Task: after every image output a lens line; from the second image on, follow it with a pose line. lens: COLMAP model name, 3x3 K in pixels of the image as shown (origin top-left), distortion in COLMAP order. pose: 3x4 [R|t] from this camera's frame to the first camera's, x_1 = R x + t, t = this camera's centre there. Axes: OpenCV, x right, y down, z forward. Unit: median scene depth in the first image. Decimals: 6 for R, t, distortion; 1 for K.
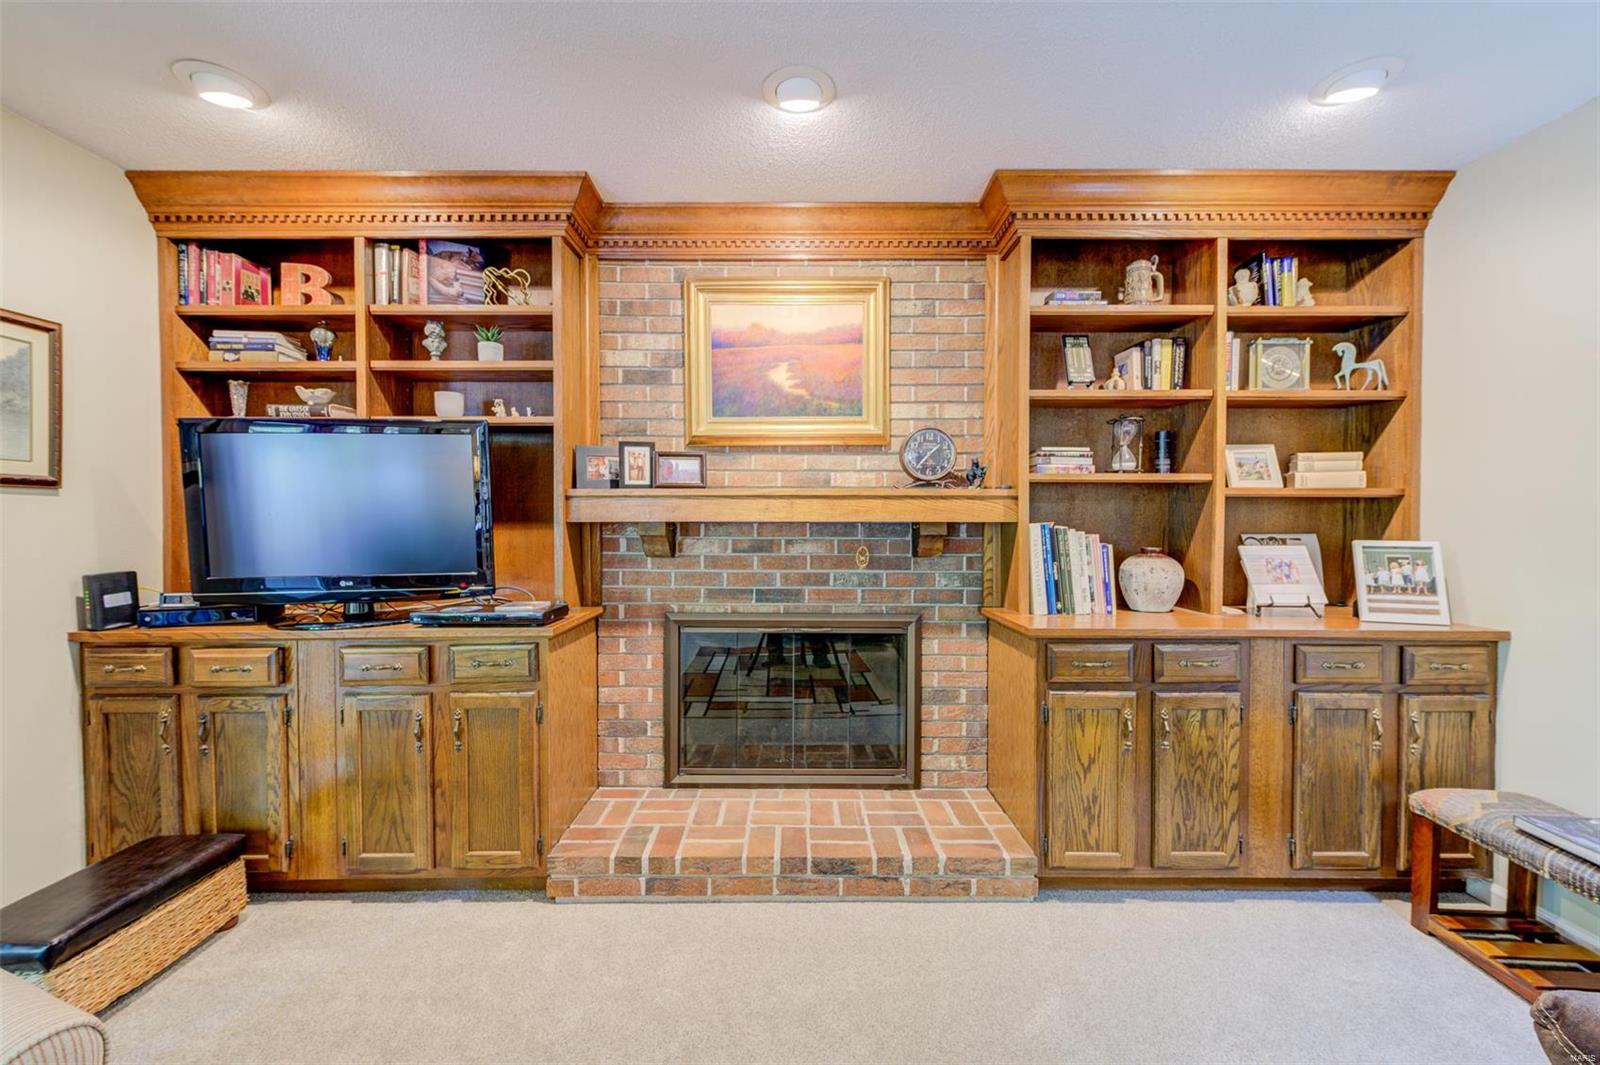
lens RADIAL K [[635.3, 0, 789.2], [0, 635.3, 532.9], [0, 0, 1]] dist [0.002254, 0.000060]
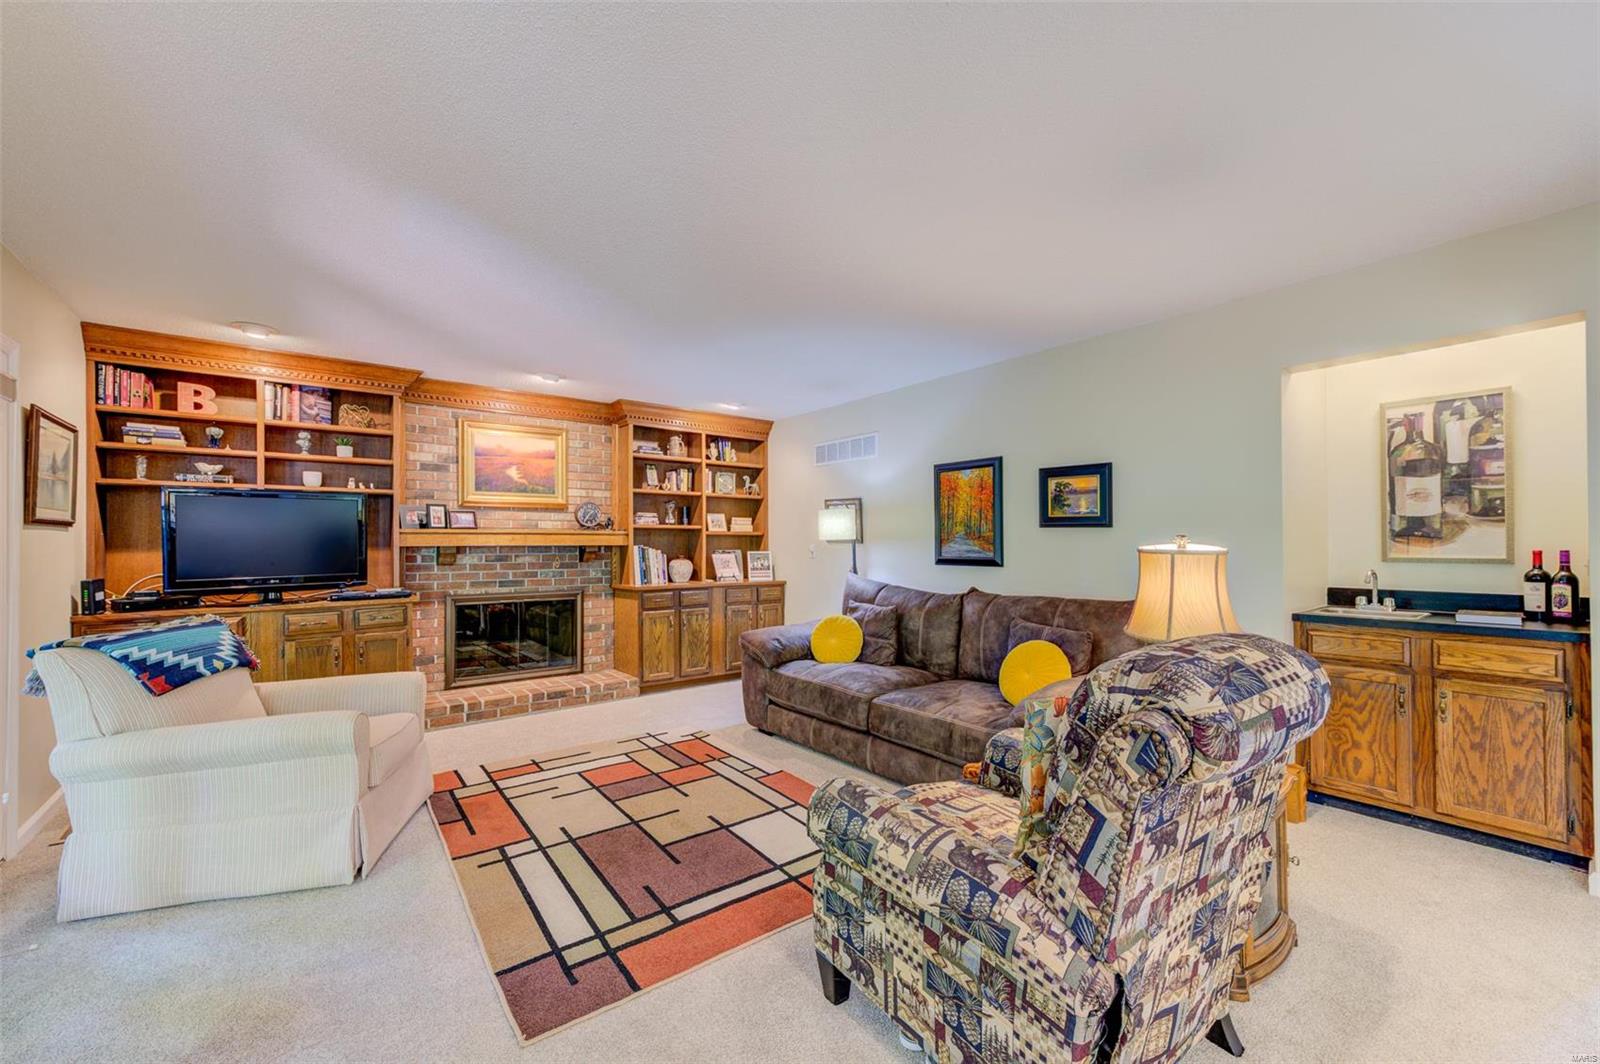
lens RADIAL K [[635.3, 0, 789.2], [0, 635.3, 532.4], [0, 0, 1]] dist [0.002254, 0.000060]
pose [[0.796748, 0.007251, 0.604268, -0.554353], [0.016750, 0.999279, -0.034076, 0.024012], [-0.604079, 0.037272, 0.796052, -1.159197]]
